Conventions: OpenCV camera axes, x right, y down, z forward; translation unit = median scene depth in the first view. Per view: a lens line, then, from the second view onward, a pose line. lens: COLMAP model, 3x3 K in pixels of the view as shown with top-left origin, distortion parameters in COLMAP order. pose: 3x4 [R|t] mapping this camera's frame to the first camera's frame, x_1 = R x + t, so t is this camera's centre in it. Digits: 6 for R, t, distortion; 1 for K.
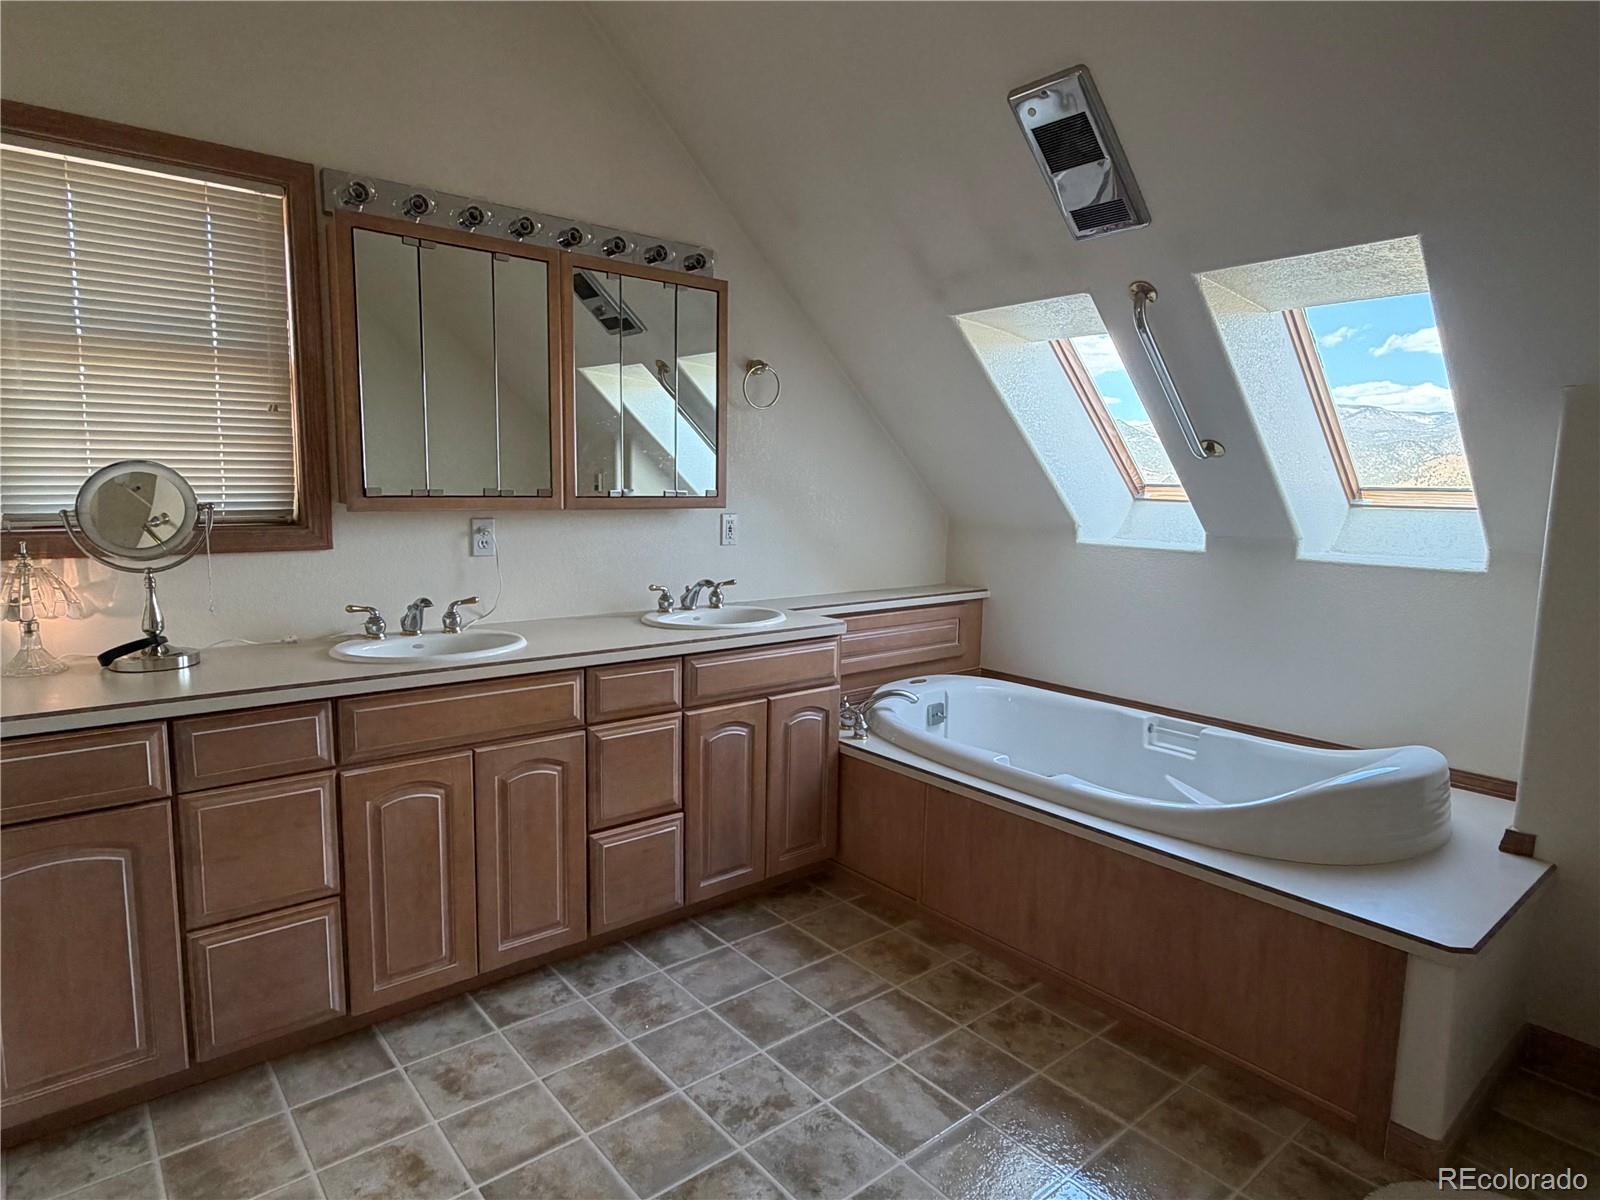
lens RADIAL K [[917.9, 0, 792.7], [0, 917.9, 601.6], [0, 0, 1]] dist [-0.002272, -0.001548]
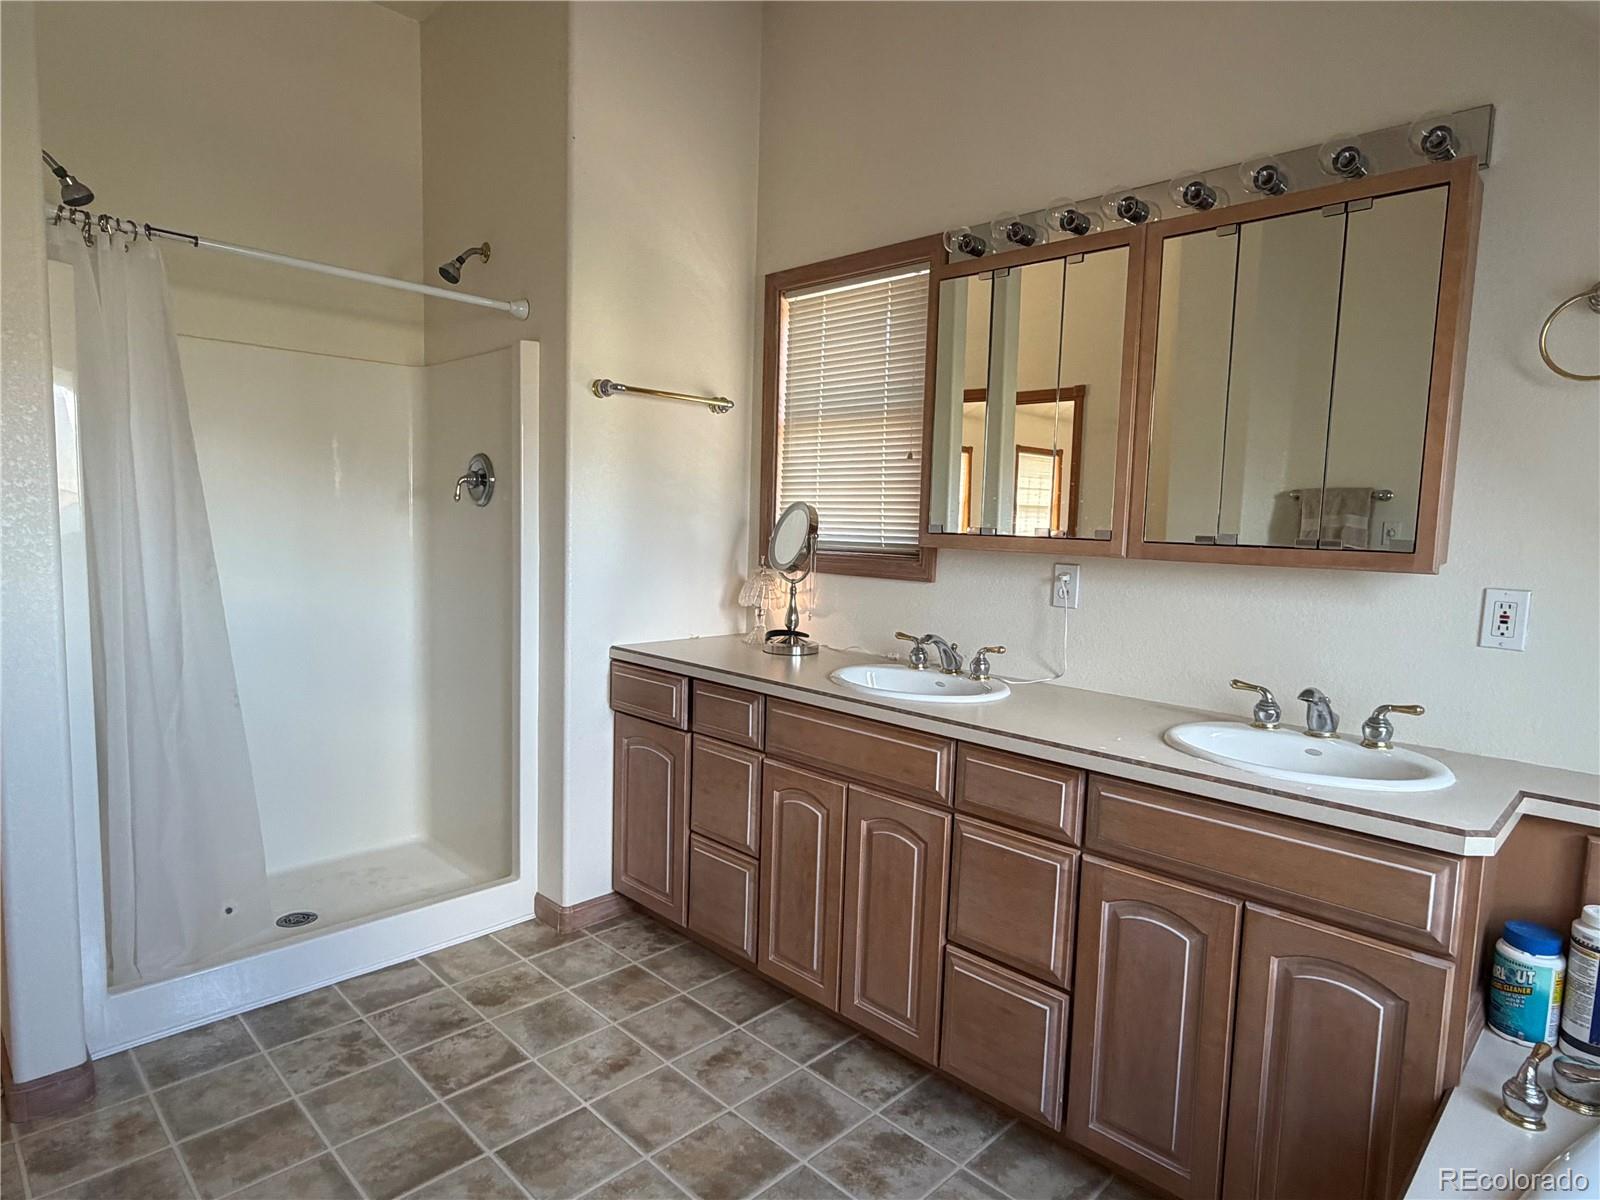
lens RADIAL K [[917.9, 0, 792.7], [0, 917.9, 601.6], [0, 0, 1]] dist [-0.002272, -0.001548]
pose [[0.093308, 0.081264, -0.992315, 0.589616], [-0.156203, 0.985516, 0.066019, -0.085119], [0.983308, 0.148842, 0.104650, 0.774984]]
